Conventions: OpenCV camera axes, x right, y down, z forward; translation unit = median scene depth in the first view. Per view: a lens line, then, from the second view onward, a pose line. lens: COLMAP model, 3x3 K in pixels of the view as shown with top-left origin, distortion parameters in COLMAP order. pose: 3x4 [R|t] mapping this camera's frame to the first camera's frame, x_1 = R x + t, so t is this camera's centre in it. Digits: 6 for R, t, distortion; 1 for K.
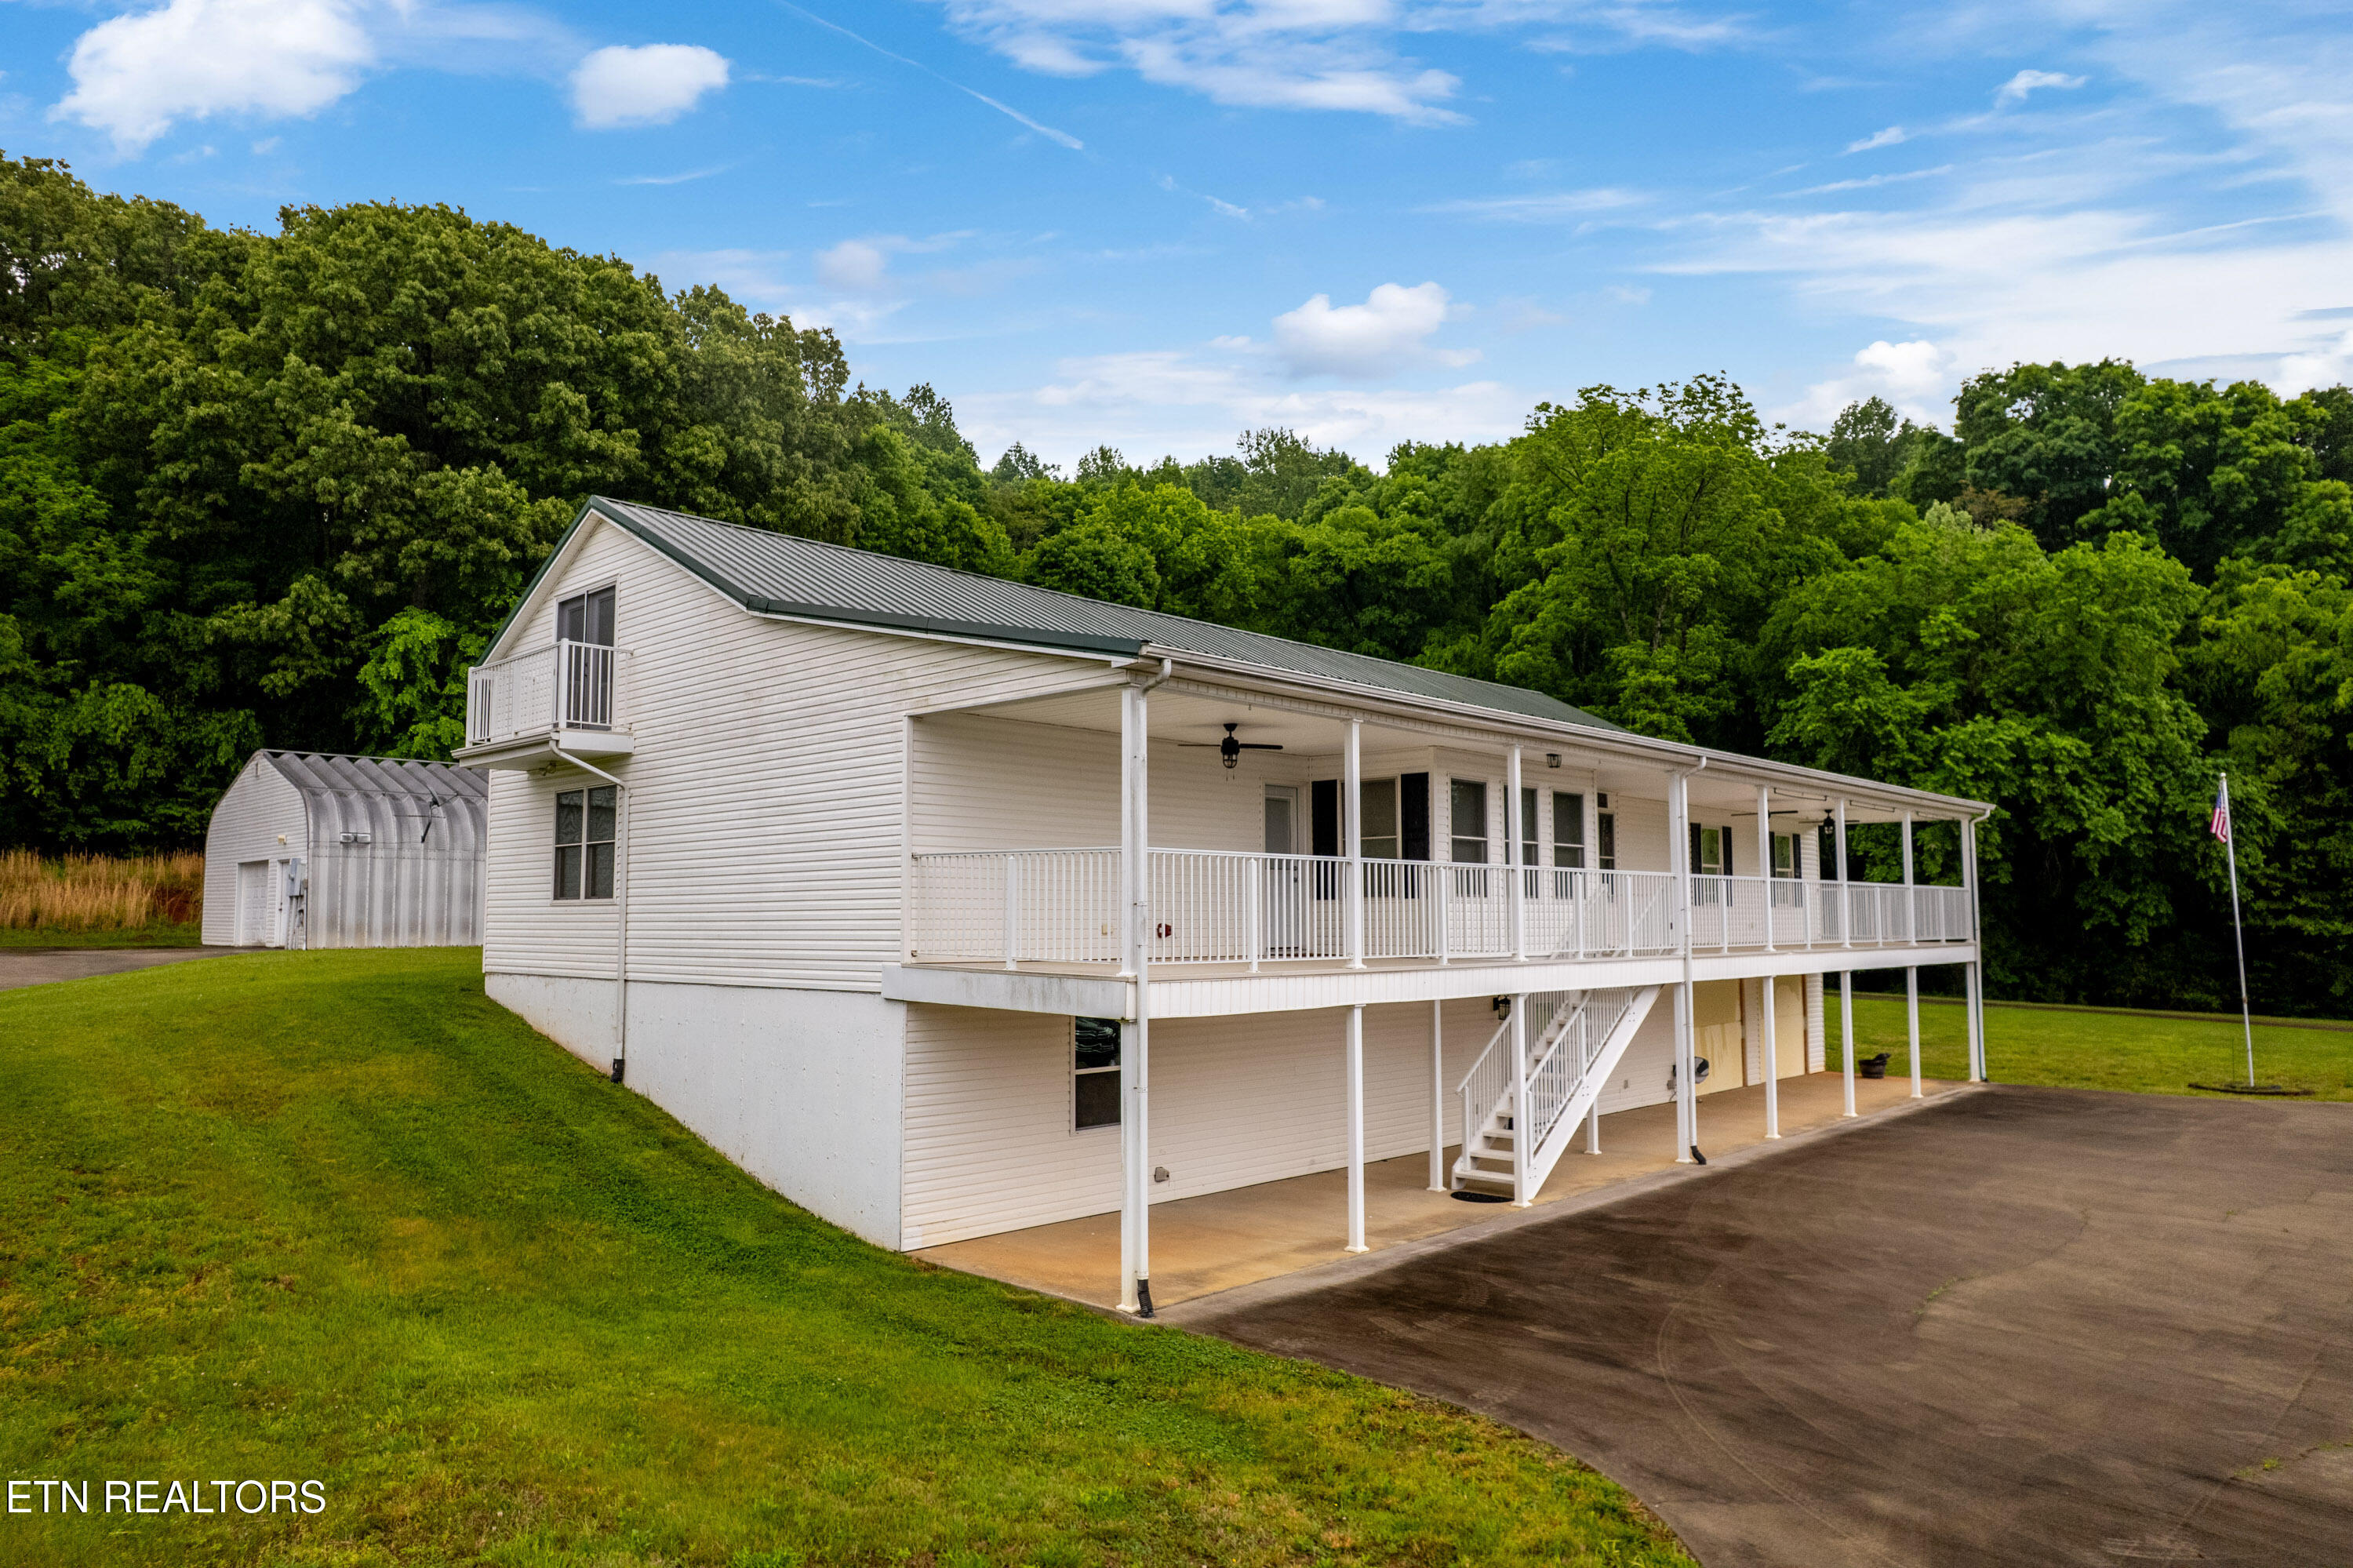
lens RADIAL K [[1512.7, 0, 1179.3], [0, 1512.7, 782.8], [0, 0, 1]] dist [-0.071323, 0.060137]
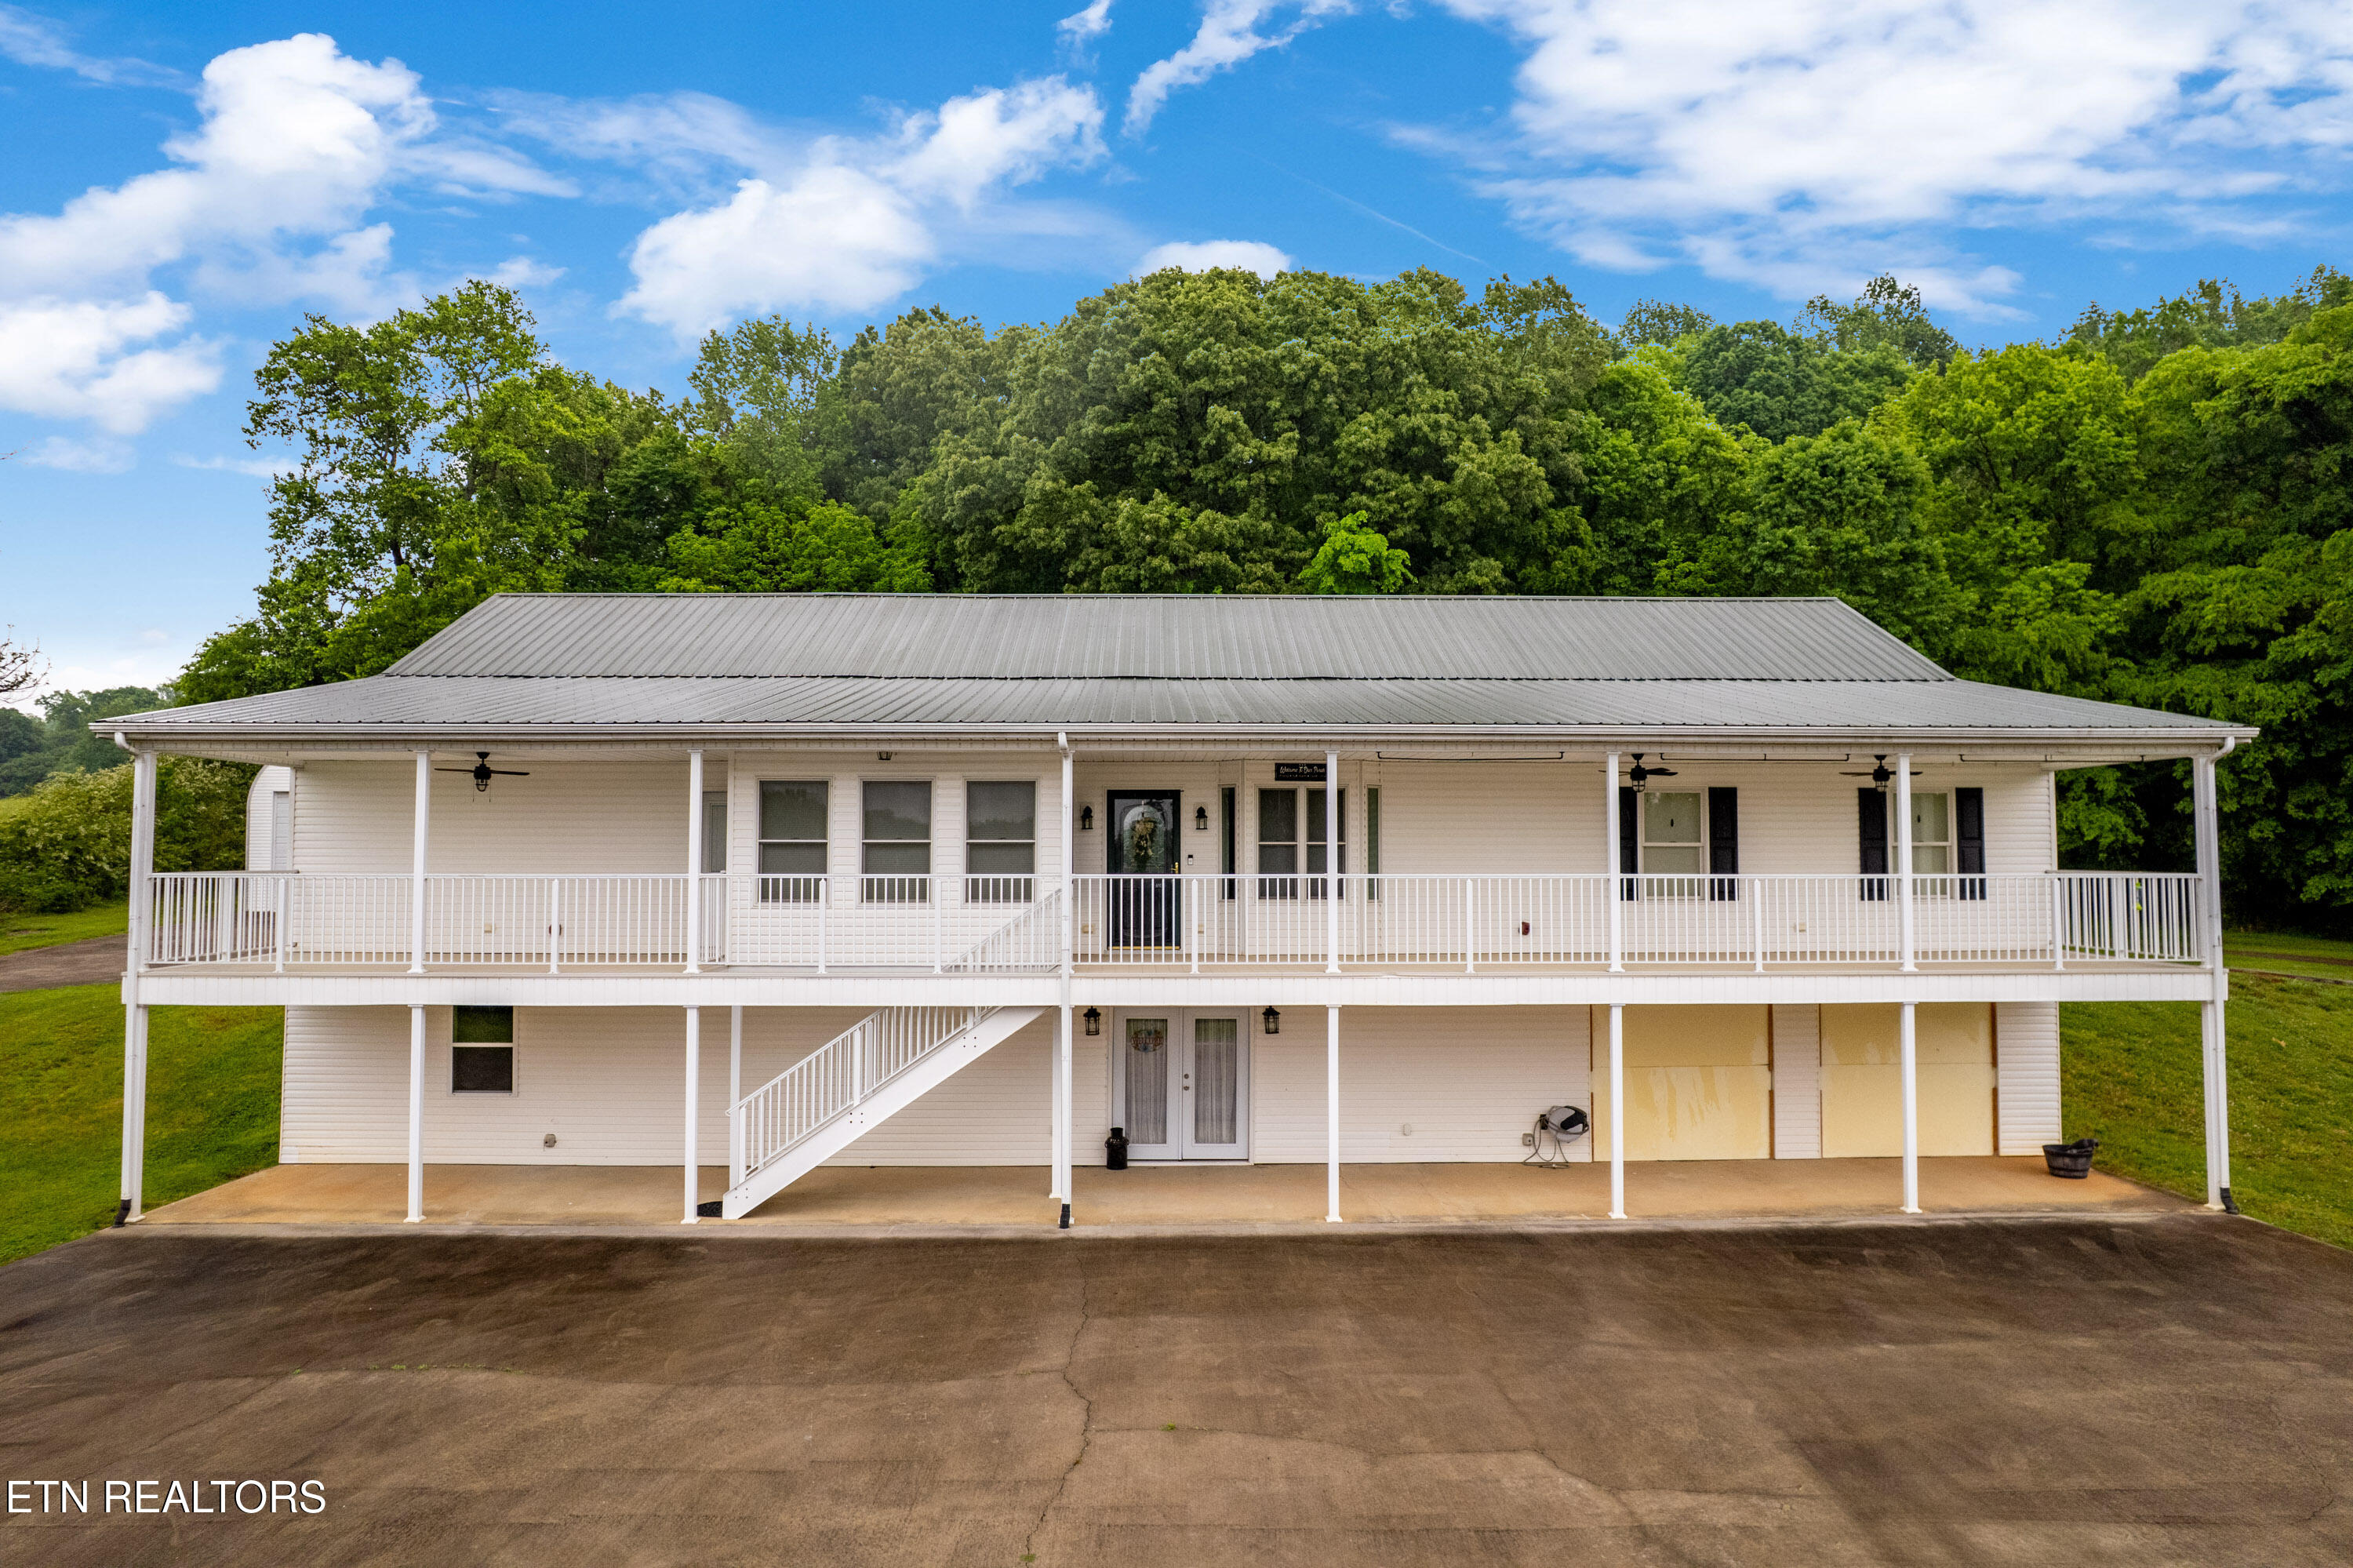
lens RADIAL K [[1512.7, 0, 1178.5], [0, 1512.7, 785.9], [0, 0, 1]] dist [-0.071323, 0.060137]
pose [[0.706704, -0.037916, -0.706492, 0.373846], [0.063947, 0.997899, 0.010411, 0.002674], [0.704613, -0.052535, 0.707644, 0.177551]]
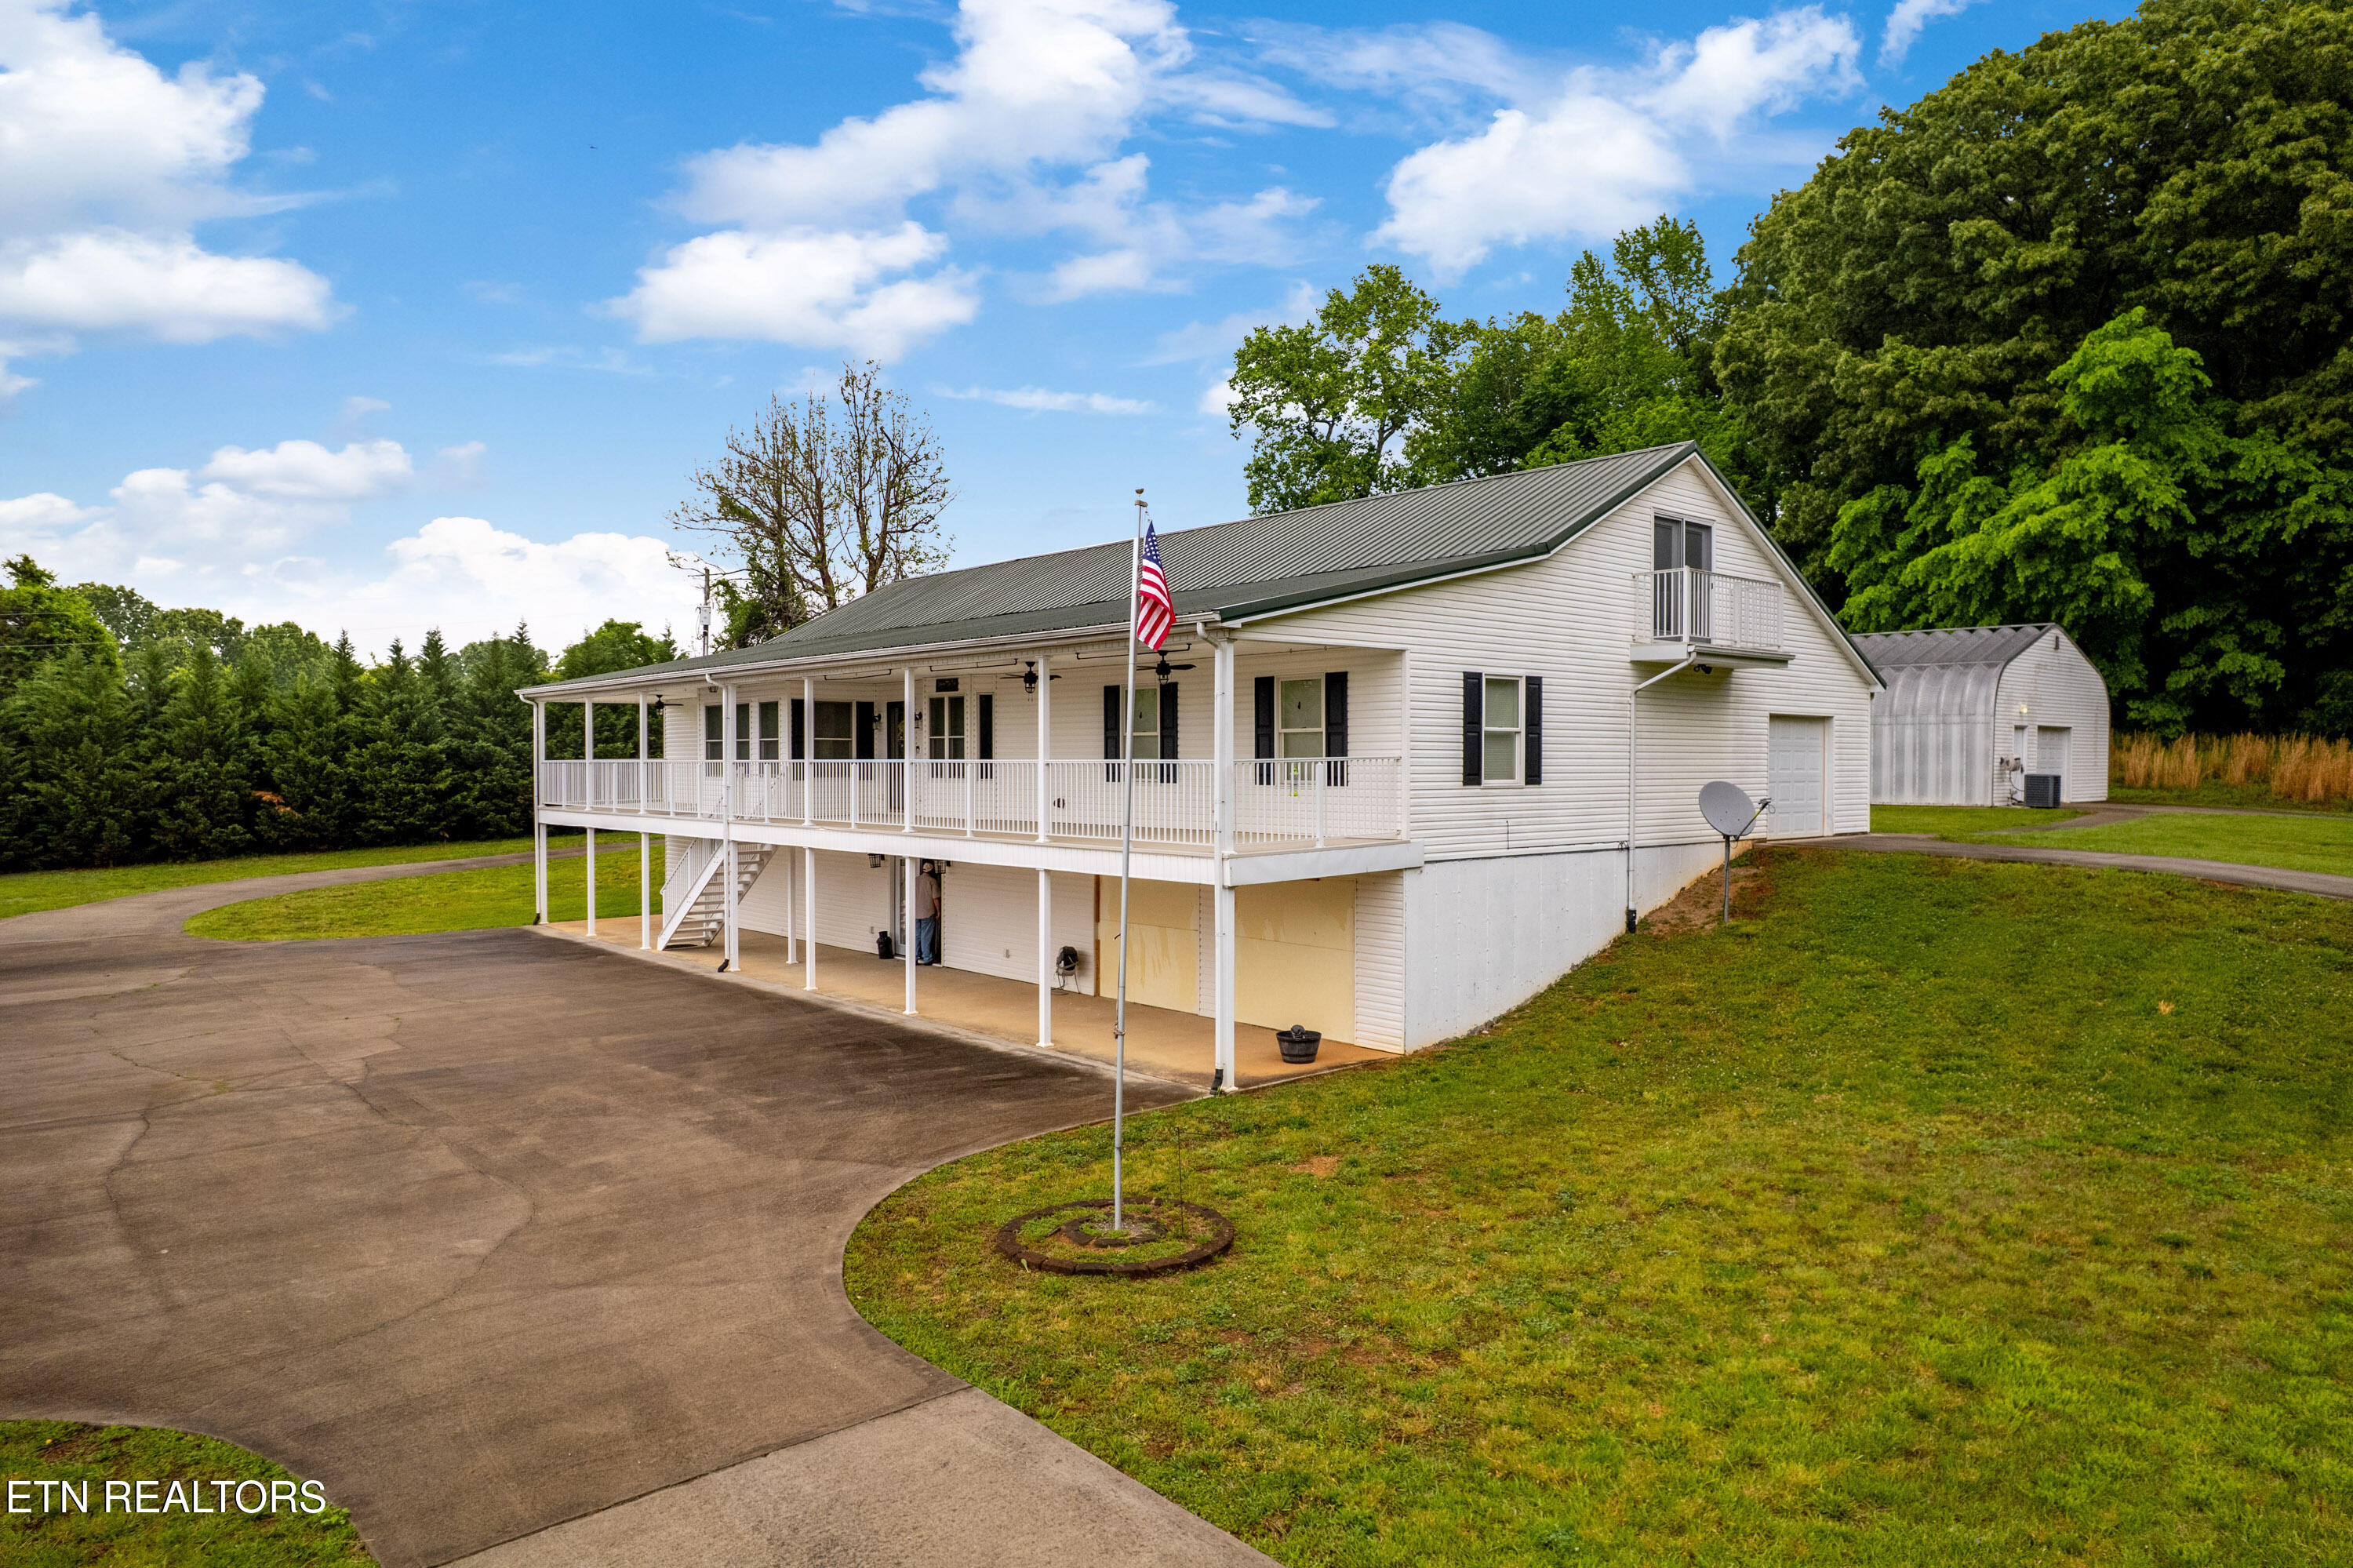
lens RADIAL K [[1512.7, 0, 1173.9], [0, 1512.7, 787.6], [0, 0, 1]] dist [-0.071323, 0.060137]
pose [[-0.092149, 0.020806, -0.995528, 0.633556], [0.093528, 0.995543, 0.012149, 0.040839], [0.991343, -0.091990, -0.093684, 0.586819]]
